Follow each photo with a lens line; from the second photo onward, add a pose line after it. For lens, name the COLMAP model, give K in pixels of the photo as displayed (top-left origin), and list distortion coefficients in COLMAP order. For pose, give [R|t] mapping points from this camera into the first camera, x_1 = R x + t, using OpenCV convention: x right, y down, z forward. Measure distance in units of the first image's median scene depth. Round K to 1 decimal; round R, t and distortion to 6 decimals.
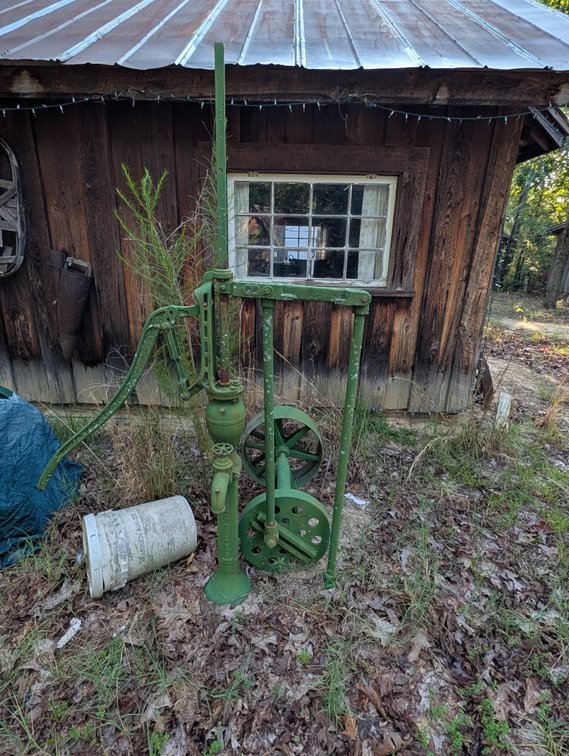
lens RADIAL K [[389.7, 0, 284.5], [0, 389.7, 378.0], [0, 0, 1]] dist [0.006512, 0.000024]
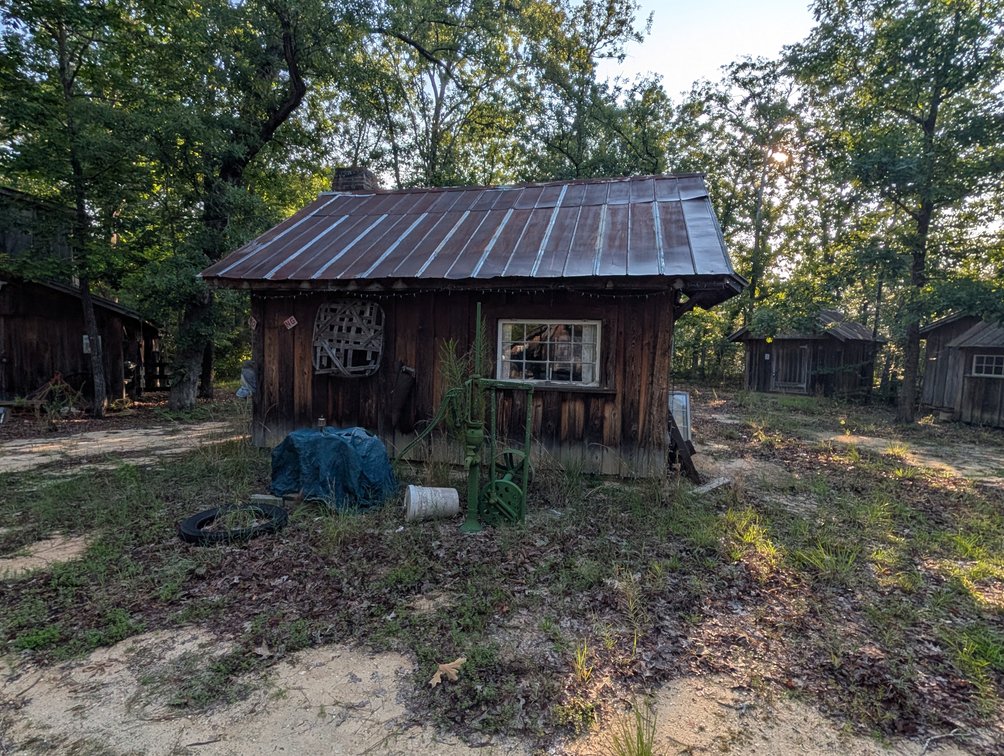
lens RADIAL K [[697.8, 0, 502.0], [0, 697.8, 378.0], [0, 0, 1]] dist [0.003360, -0.005881]
pose [[0.970987, 0.015543, -0.238627, 0.548342], [-0.076796, 0.965296, -0.249612, 0.435723], [0.226466, 0.260695, 0.938483, -1.625246]]
